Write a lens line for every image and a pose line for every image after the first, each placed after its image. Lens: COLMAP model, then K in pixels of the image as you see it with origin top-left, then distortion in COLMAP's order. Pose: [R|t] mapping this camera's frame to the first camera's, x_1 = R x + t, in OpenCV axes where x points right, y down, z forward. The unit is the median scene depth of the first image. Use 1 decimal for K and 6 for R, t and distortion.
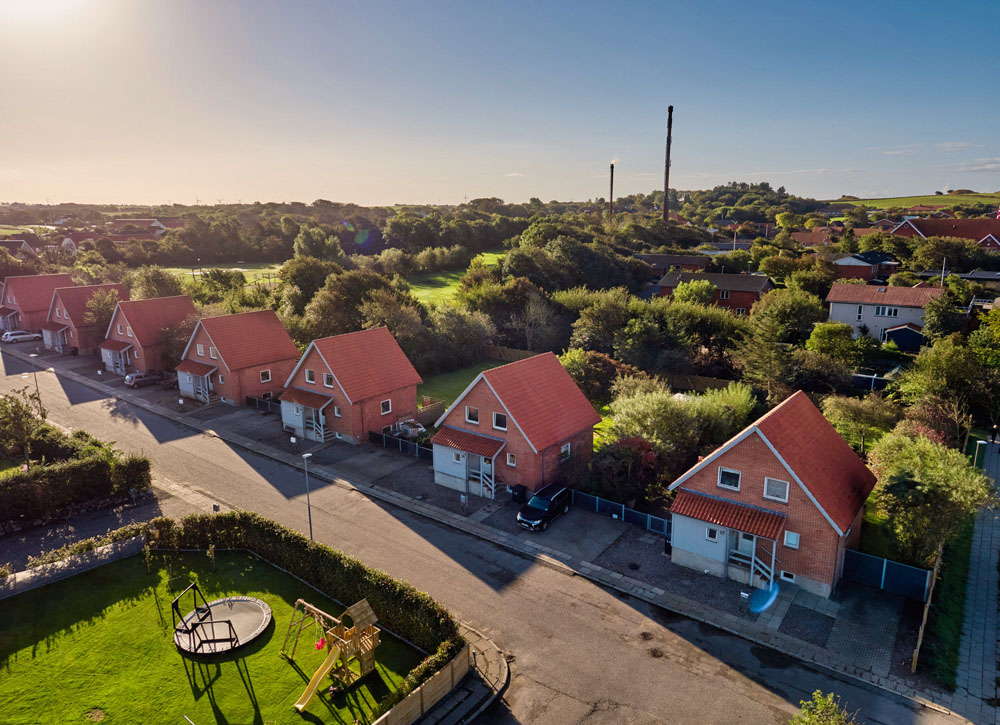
lens RADIAL K [[648.5, 0, 500.0], [0, 648.5, 362.5], [0, 0, 1]] dist [0.006250, 0.000444]
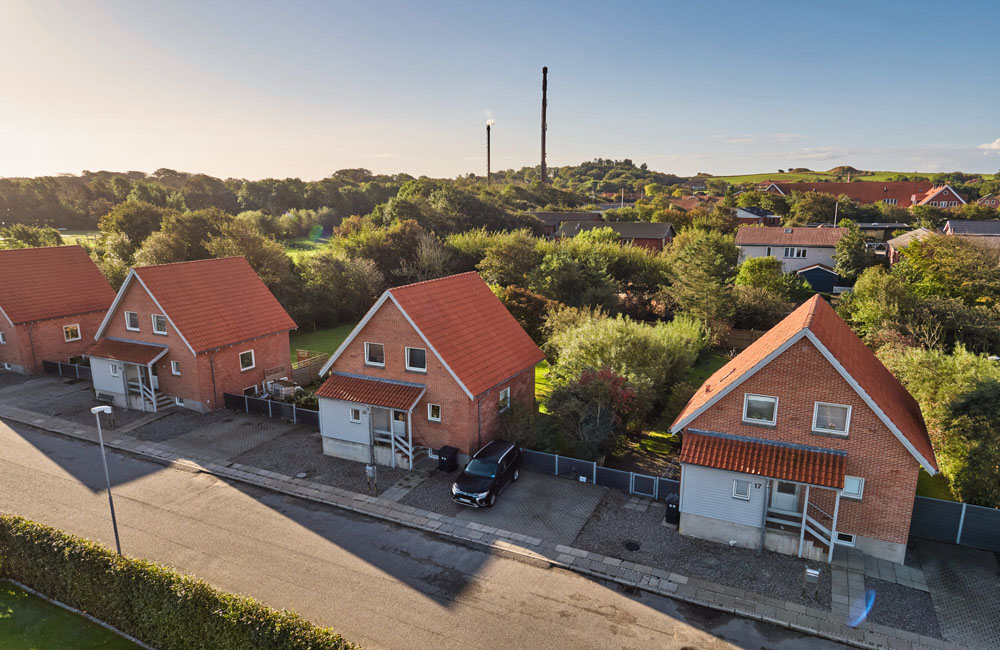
lens RADIAL K [[651.5, 0, 497.7], [0, 651.5, 361.2], [0, 0, 1]] dist [0.002561, 0.000308]
pose [[0.981368, -0.043092, 0.187242, -0.041325], [0.038297, 0.998841, 0.029153, 0.068080], [-0.188281, -0.021439, 0.981881, 0.257738]]
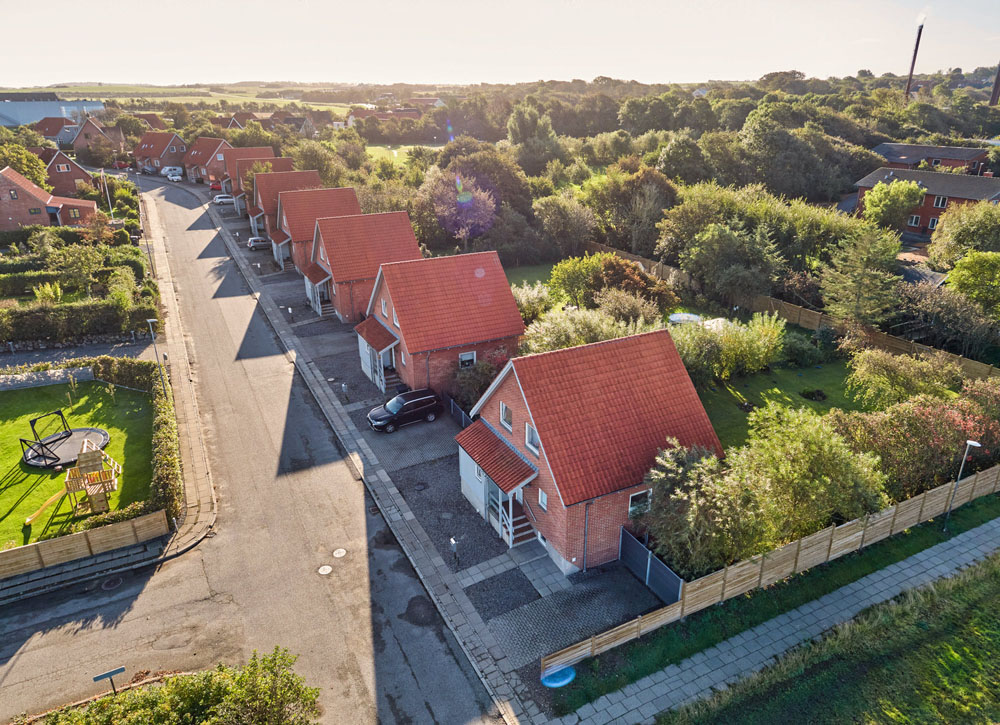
lens RADIAL K [[648.5, 0, 500.0], [0, 648.5, 362.5], [0, 0, 1]] dist [0.006250, 0.000444]
pose [[0.901308, 0.163972, -0.400944, 0.485390], [-0.093798, 0.977504, 0.188910, -0.036820], [0.422901, -0.132658, 0.896413, 0.170303]]
